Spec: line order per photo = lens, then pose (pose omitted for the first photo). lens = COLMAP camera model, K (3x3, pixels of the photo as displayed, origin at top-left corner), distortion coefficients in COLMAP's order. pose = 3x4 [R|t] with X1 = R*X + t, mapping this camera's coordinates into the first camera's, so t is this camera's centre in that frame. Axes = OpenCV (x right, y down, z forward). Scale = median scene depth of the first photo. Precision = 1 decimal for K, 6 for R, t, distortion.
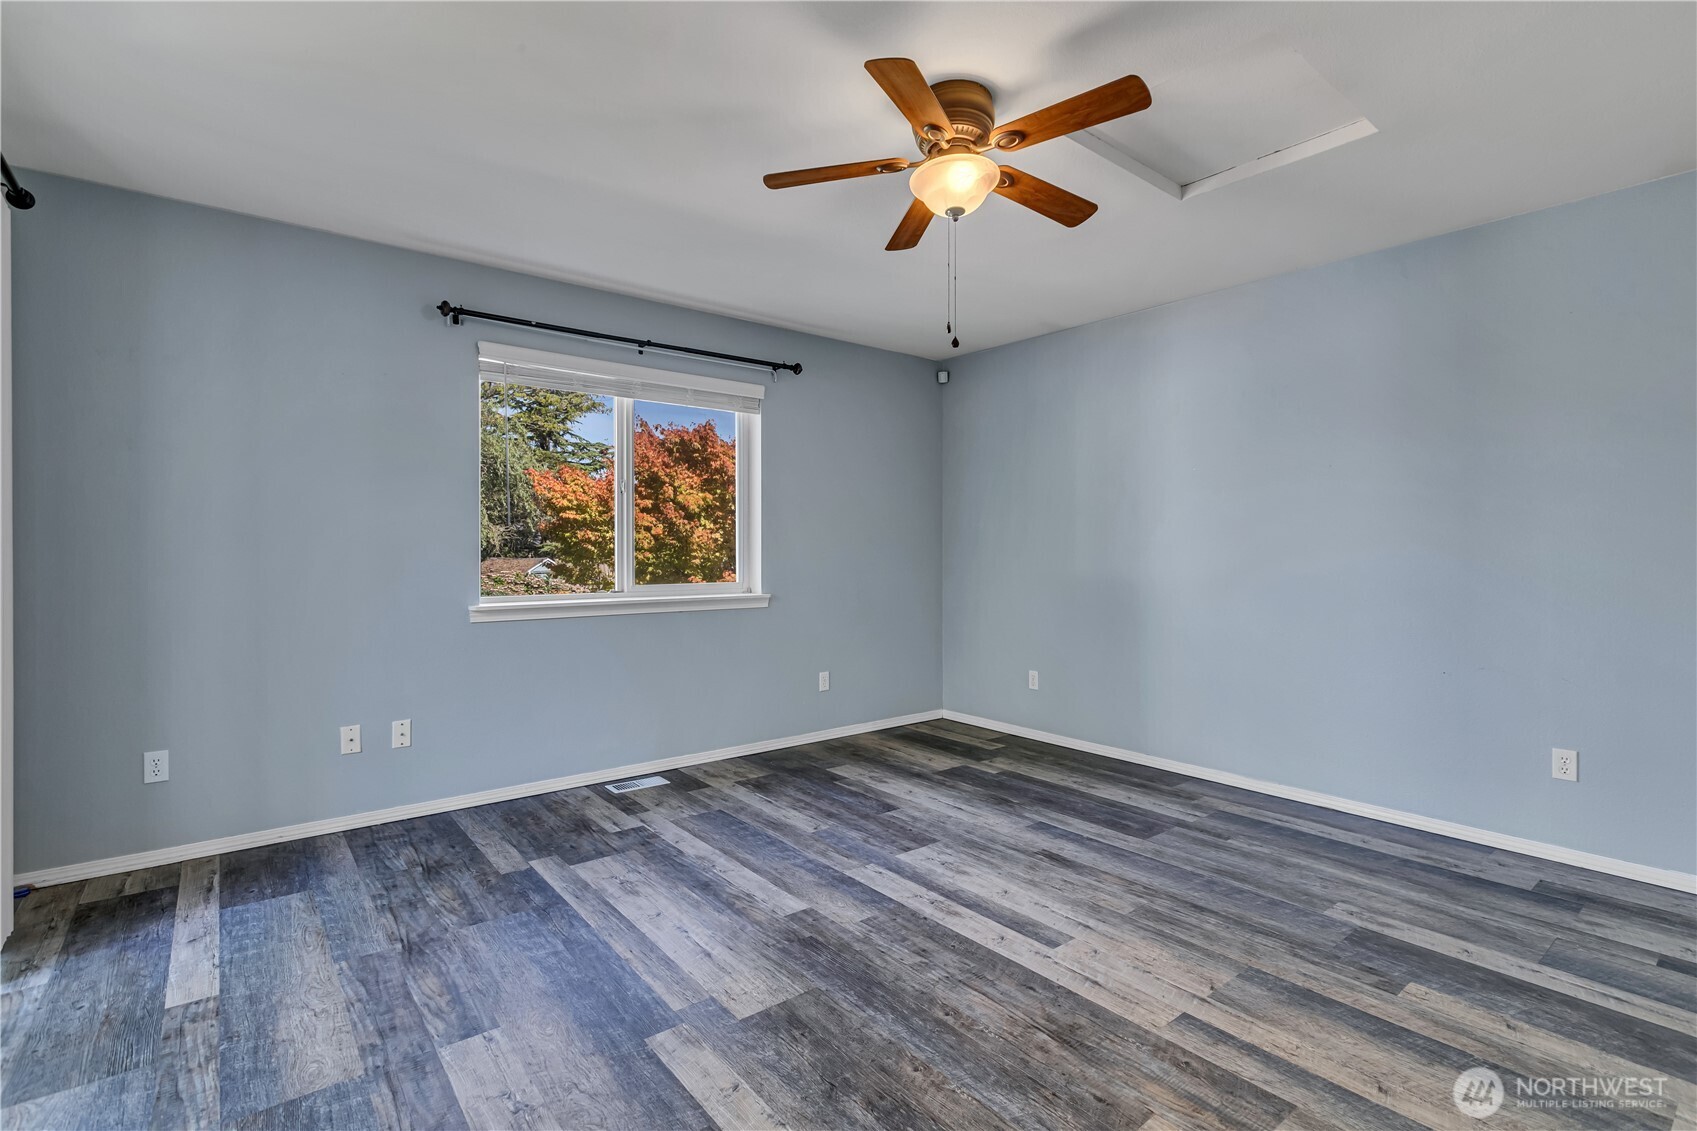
lens RADIAL K [[781.6, 0, 864.5], [0, 781.6, 531.3], [0, 0, 1]] dist [0.001471, 0.000557]
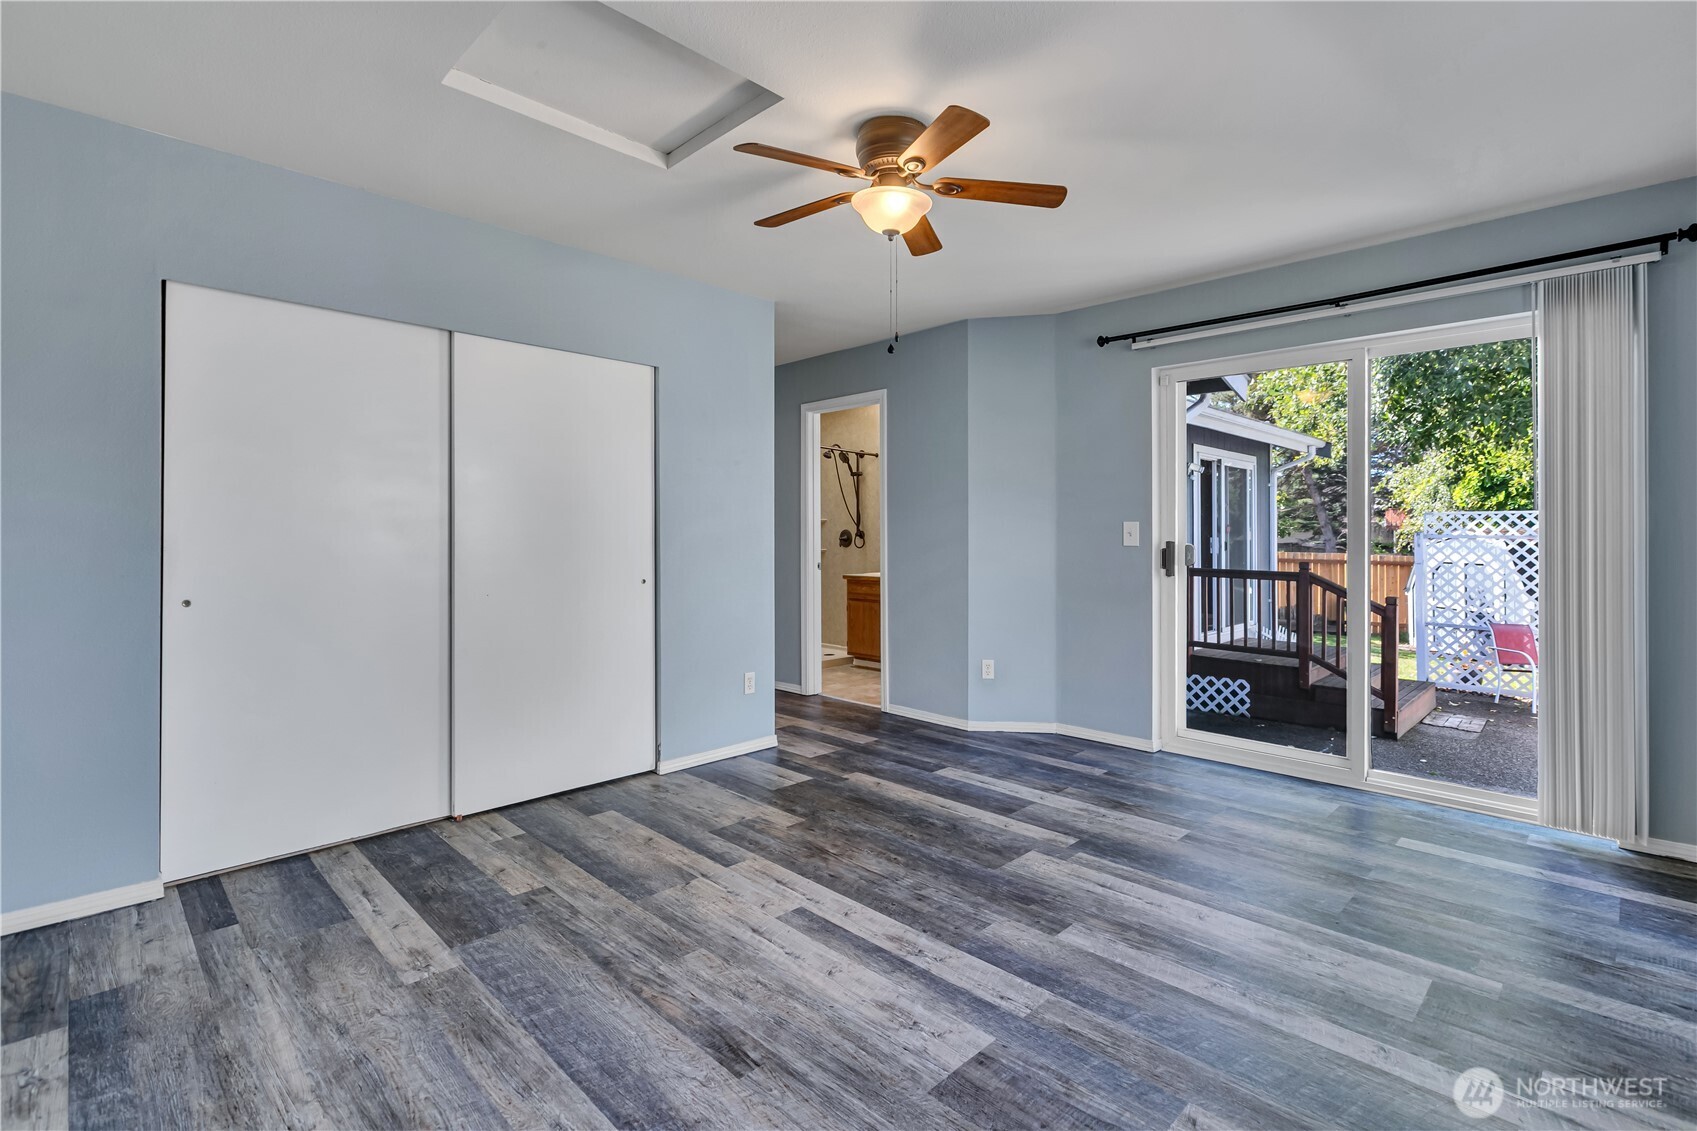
lens RADIAL K [[781.6, 0, 864.5], [0, 781.6, 531.3], [0, 0, 1]] dist [0.001471, 0.000557]
pose [[-0.994986, -0.004093, -0.099929, 0.247644], [-0.000747, 0.999438, -0.033499, 0.051091], [0.100010, -0.033257, -0.994431, 1.963582]]
